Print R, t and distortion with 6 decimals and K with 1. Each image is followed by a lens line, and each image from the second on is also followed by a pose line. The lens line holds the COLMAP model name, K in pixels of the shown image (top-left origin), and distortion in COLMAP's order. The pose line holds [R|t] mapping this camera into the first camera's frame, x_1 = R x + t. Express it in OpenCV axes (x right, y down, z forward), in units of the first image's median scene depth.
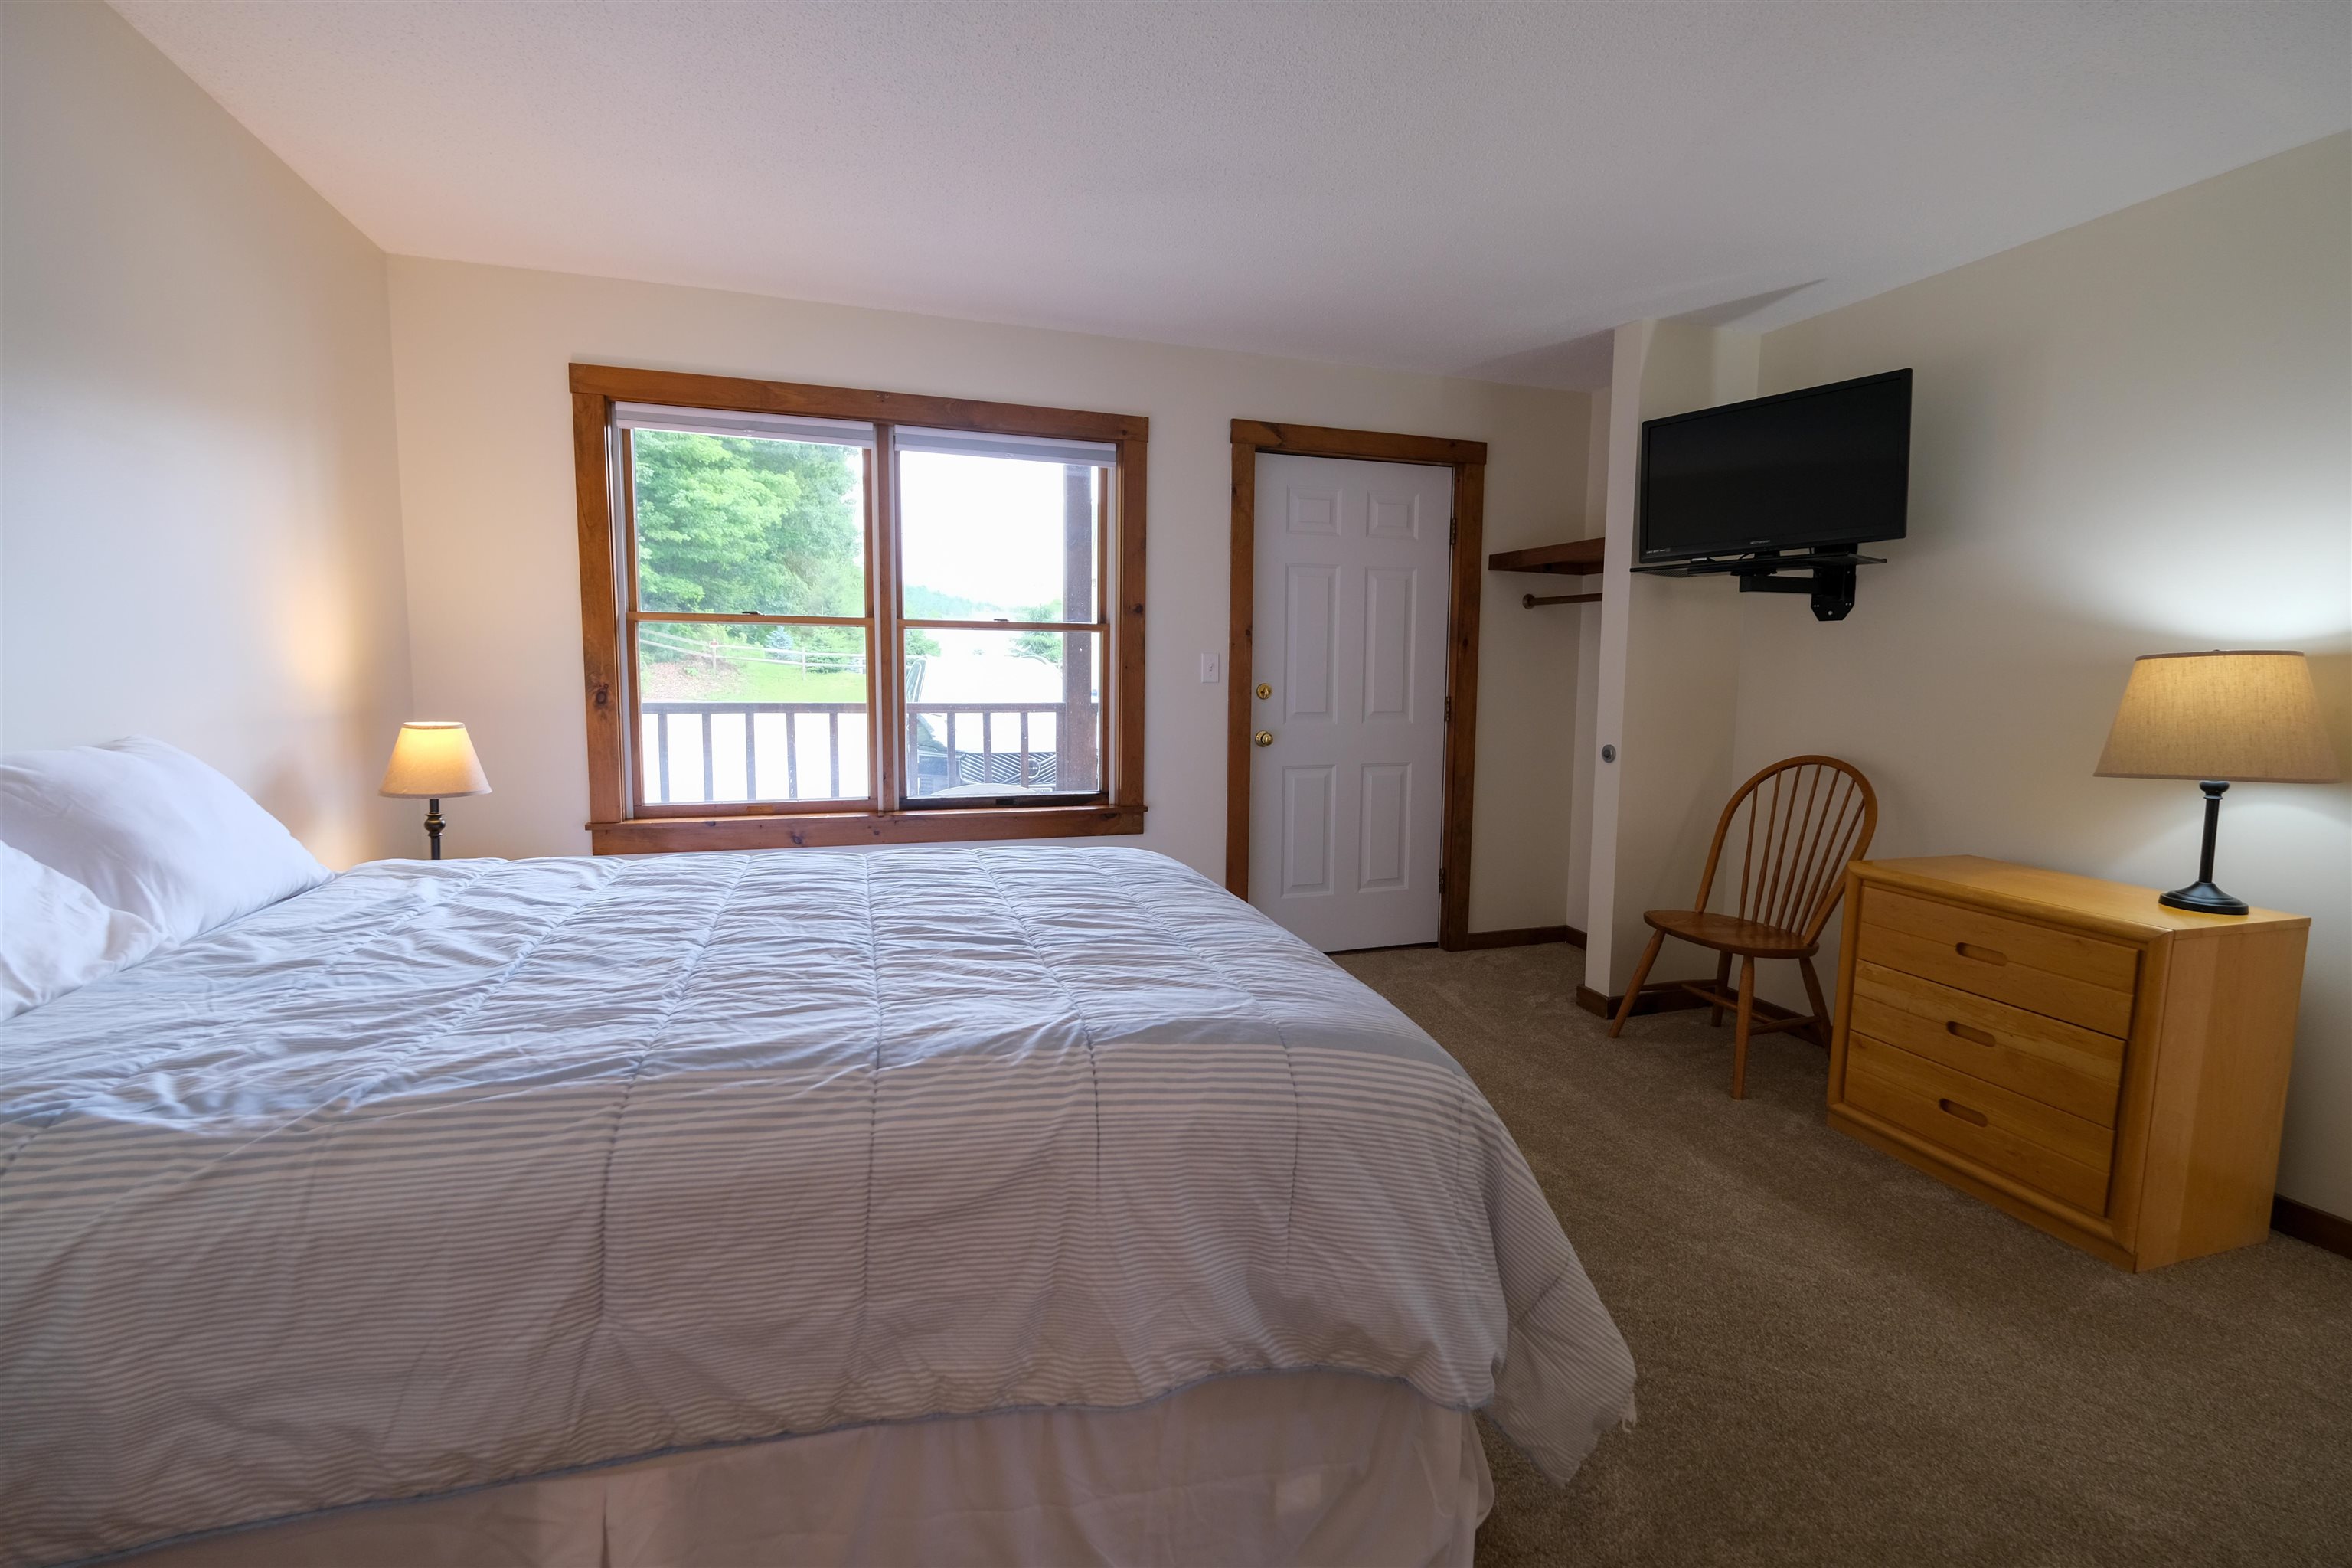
lens RADIAL K [[1031.2, 0, 1170.5], [0, 1031.2, 755.7], [0, 0, 1]] dist [-0.000972, -0.000645]
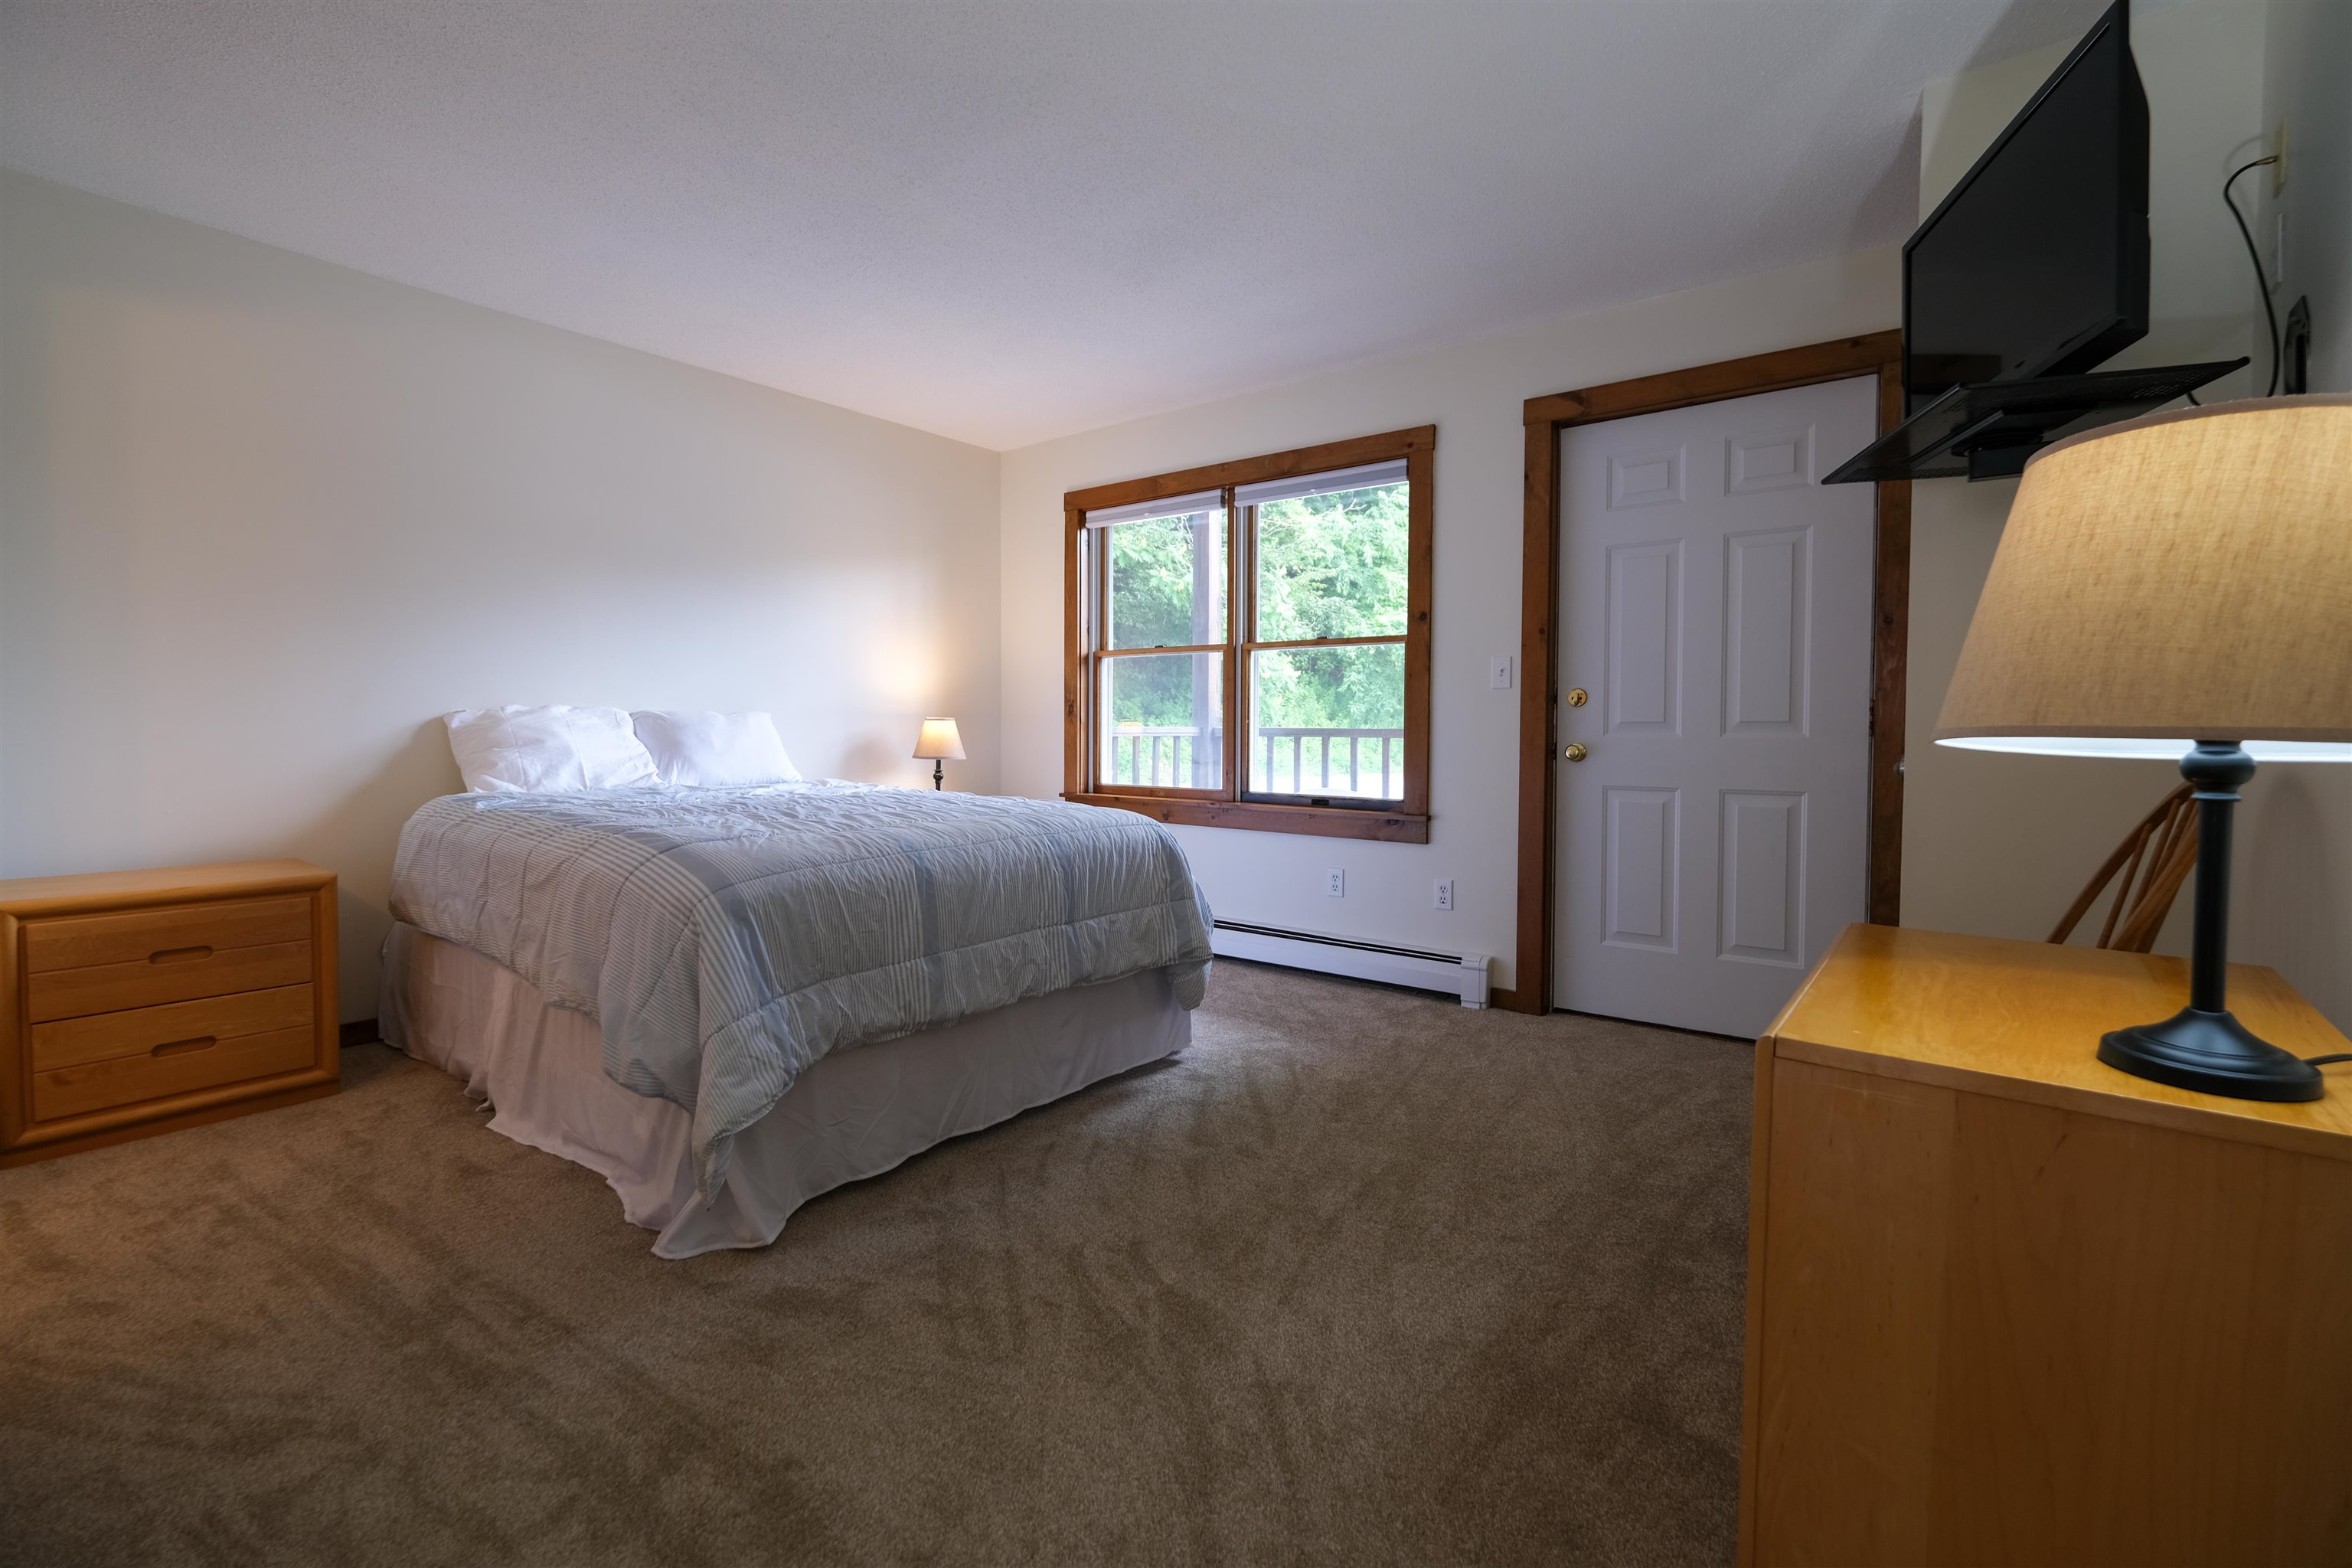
lens RADIAL K [[1031.2, 0, 1170.5], [0, 1031.2, 755.7], [0, 0, 1]] dist [-0.000972, -0.000645]
pose [[0.544630, 0.015207, -0.838539, 0.676692], [-0.071545, 0.997033, -0.028387, 0.038161], [0.835619, 0.075454, 0.544102, 0.265491]]
